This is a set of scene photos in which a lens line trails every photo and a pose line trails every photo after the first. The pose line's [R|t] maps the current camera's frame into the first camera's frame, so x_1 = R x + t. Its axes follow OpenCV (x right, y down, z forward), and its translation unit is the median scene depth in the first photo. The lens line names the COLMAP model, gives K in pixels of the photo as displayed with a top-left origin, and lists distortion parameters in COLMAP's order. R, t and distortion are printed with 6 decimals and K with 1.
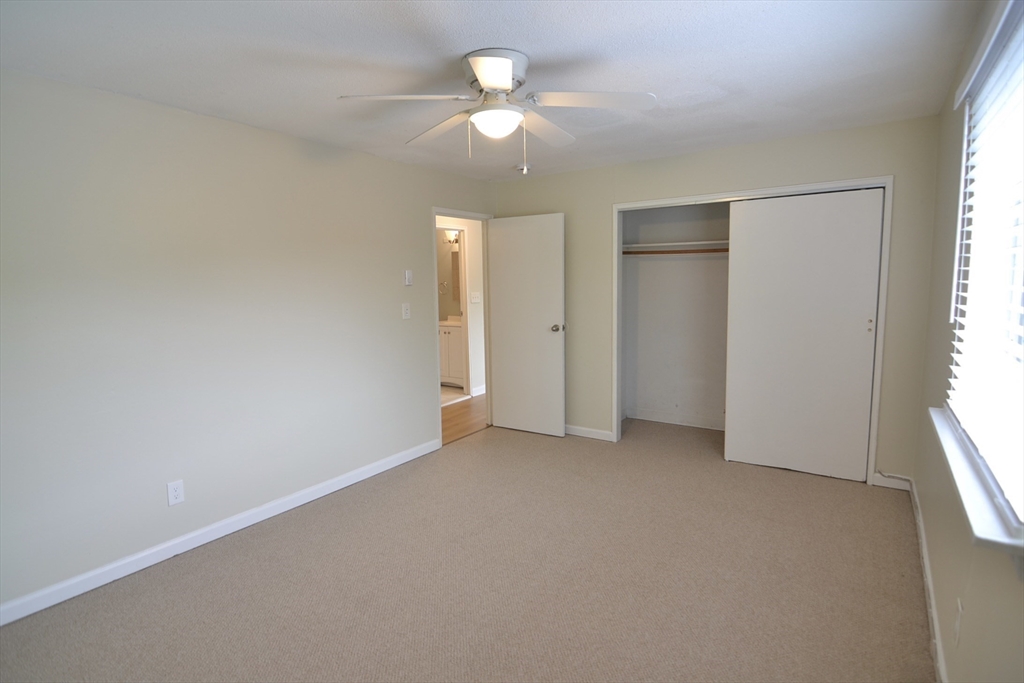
lens RADIAL K [[520.6, 0, 512.0], [0, 520.6, 341.5], [0, 0, 1]] dist [0.001750, -0.013979]
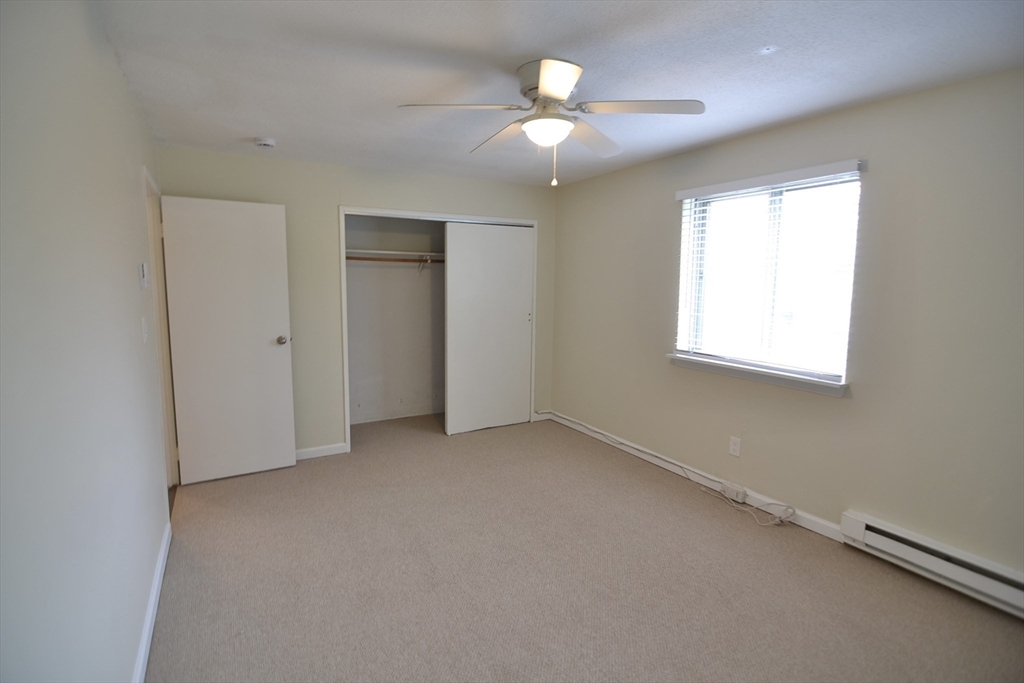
lens RADIAL K [[495.8, 0, 506.1], [0, 495.8, 340.3], [0, 0, 1]] dist [-0.002817, -0.013237]
pose [[0.439824, -0.084215, 0.894127, -0.519081], [0.097618, 0.994178, 0.045620, -0.029385], [-0.892763, 0.067218, 0.445484, 0.341924]]
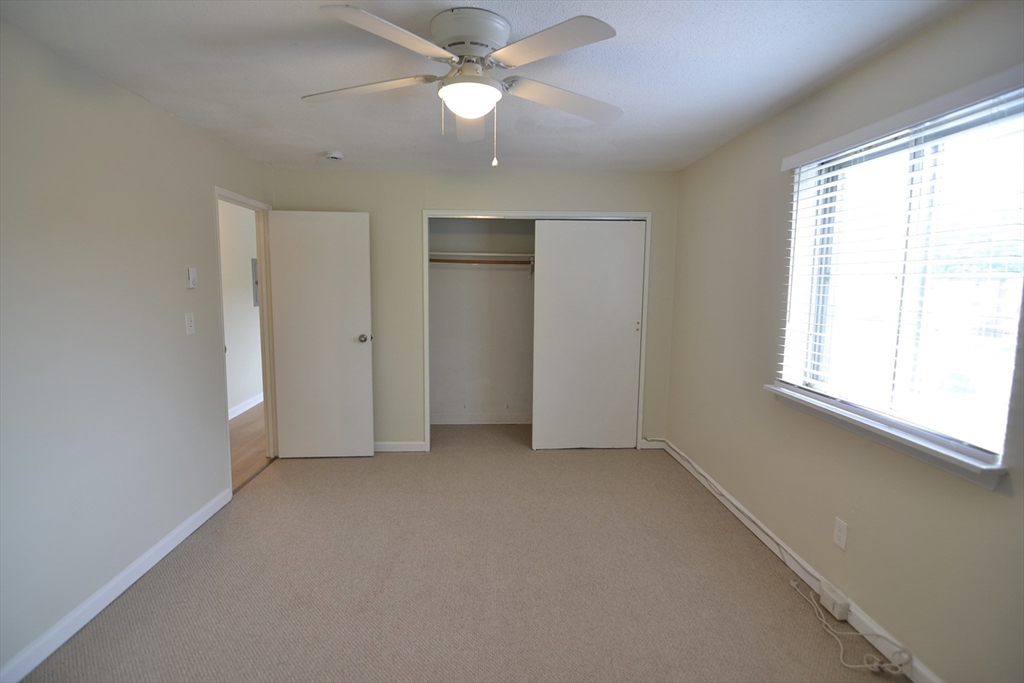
lens RADIAL K [[495.8, 0, 506.1], [0, 495.8, 340.3], [0, 0, 1]] dist [-0.002817, -0.013237]
pose [[0.801305, -0.042993, 0.596709, -0.253582], [0.051193, 0.998684, 0.003210, -0.013361], [-0.596061, 0.027975, 0.802451, 0.166349]]
